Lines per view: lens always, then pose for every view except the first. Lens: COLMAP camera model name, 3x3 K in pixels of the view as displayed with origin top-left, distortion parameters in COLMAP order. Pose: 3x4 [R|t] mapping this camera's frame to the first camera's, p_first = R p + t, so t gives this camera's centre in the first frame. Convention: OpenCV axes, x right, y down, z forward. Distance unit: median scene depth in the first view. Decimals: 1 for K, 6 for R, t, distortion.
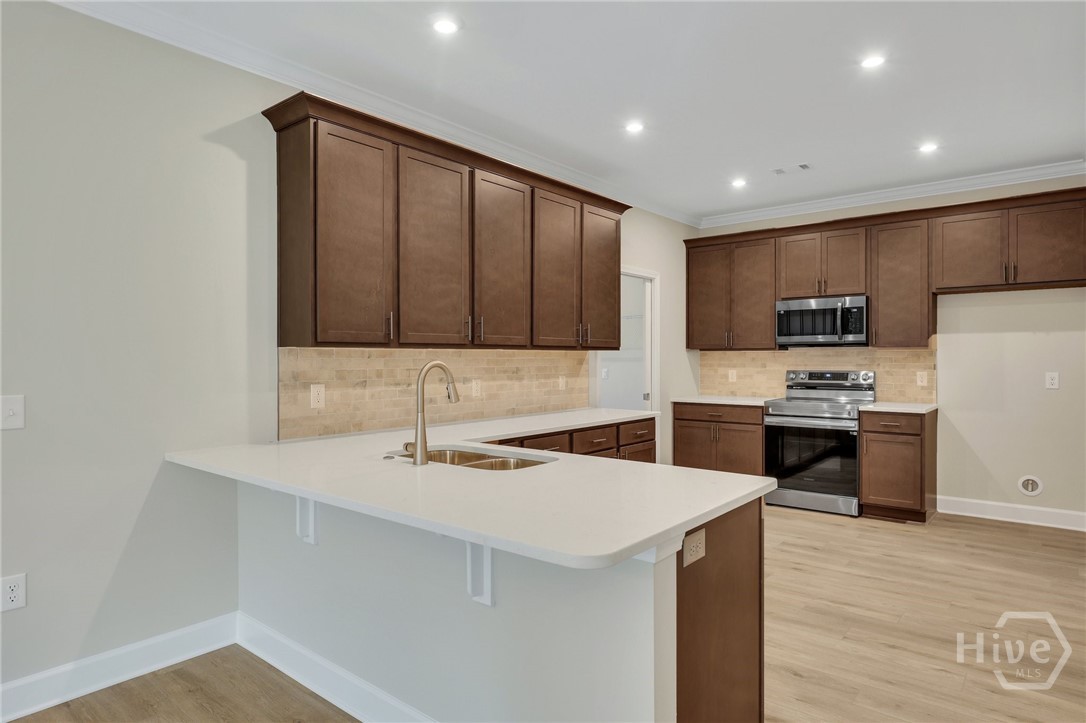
lens RADIAL K [[629.6, 0, 543.0], [0, 629.6, 361.5], [0, 0, 1]] dist [-0.000551, -0.000789]
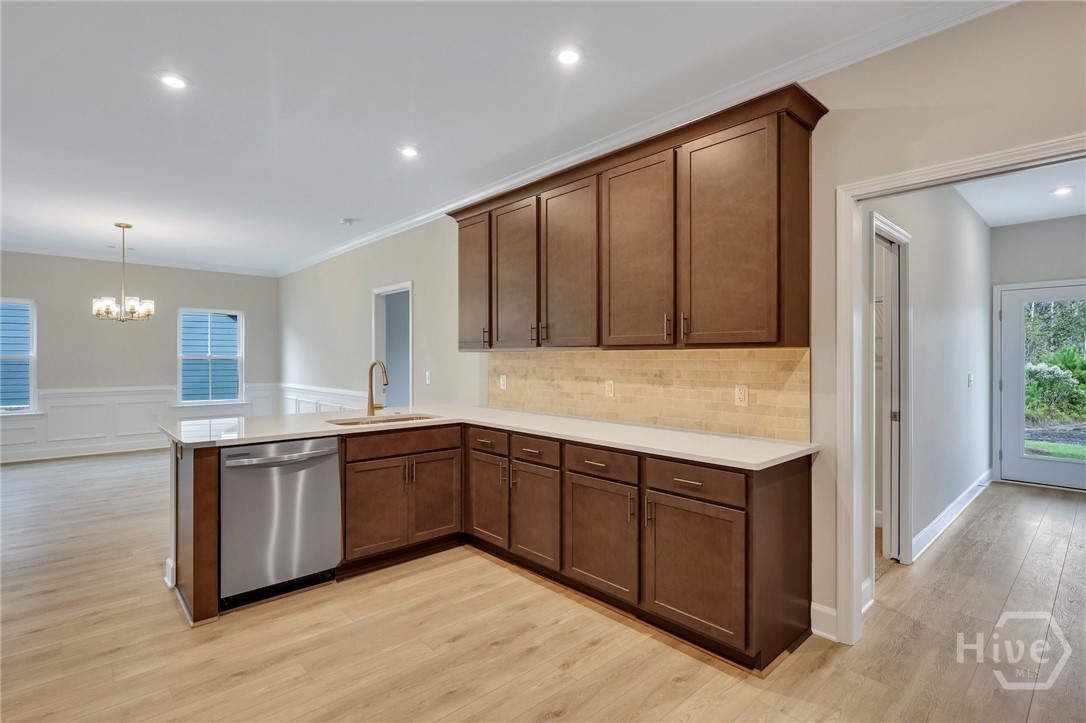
lens RADIAL K [[522.9, 0, 543.5], [0, 522.9, 358.5], [0, 0, 1]] dist [0.002626, 0.000522]
pose [[-0.137413, 0.005148, -0.990501, 0.597234], [-0.005892, 0.999965, 0.006015, -0.008795], [0.990496, 0.006662, -0.137377, 0.815324]]
